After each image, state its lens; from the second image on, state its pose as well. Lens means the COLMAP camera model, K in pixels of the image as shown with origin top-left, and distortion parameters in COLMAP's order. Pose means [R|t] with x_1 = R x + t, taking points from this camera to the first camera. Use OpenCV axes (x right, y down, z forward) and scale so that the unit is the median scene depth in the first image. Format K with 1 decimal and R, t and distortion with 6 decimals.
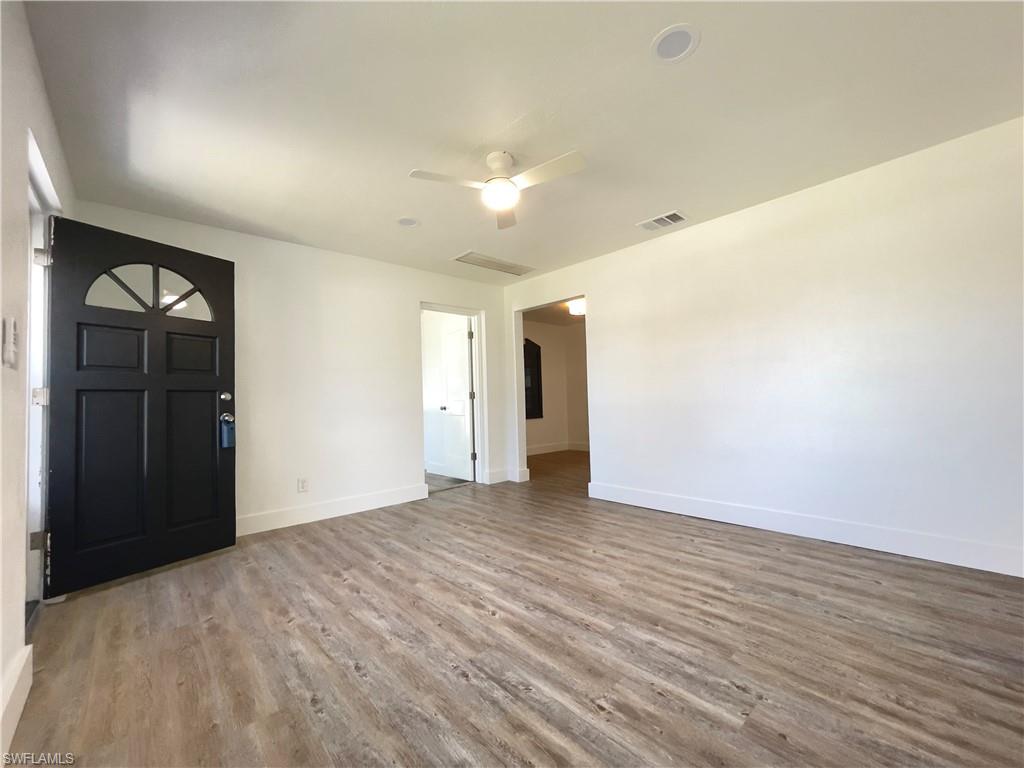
lens RADIAL K [[421.4, 0, 513.3], [0, 421.4, 385.1], [0, 0, 1]] dist [-0.011713, 0.009766]
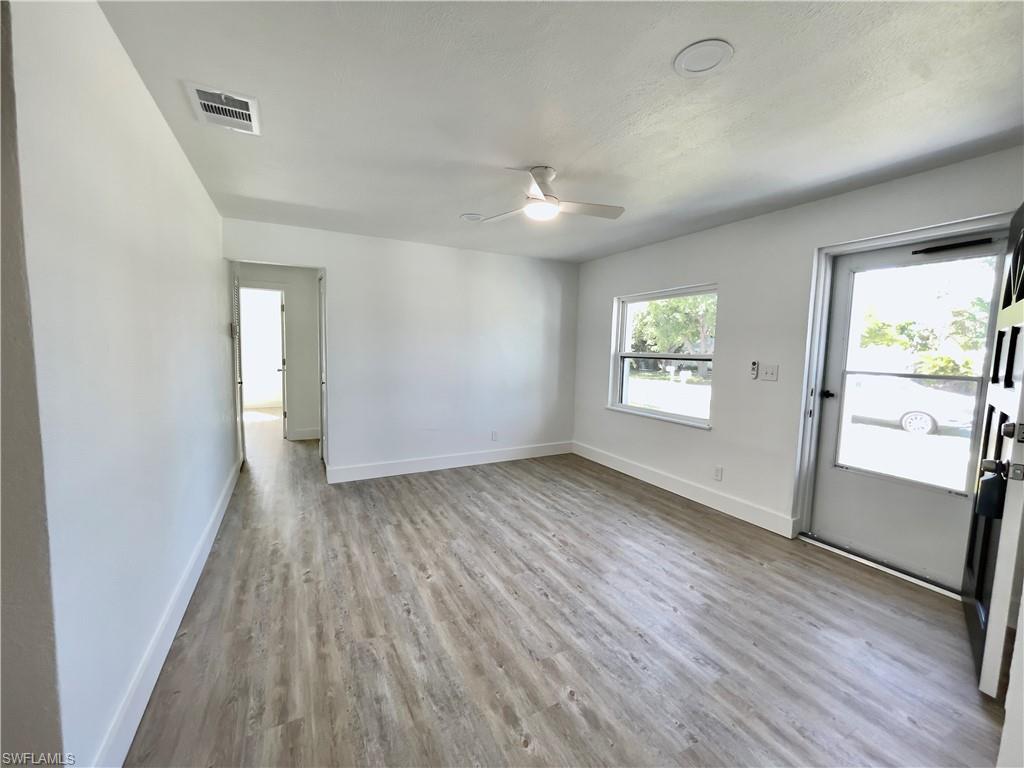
lens RADIAL K [[421.4, 0, 513.3], [0, 421.4, 385.1], [0, 0, 1]] dist [-0.011713, 0.009766]
pose [[-0.967932, -0.014102, 0.250817, -0.254917], [-0.002279, 0.998875, 0.047367, -0.074561], [-0.251202, 0.045277, -0.966875, 2.268239]]
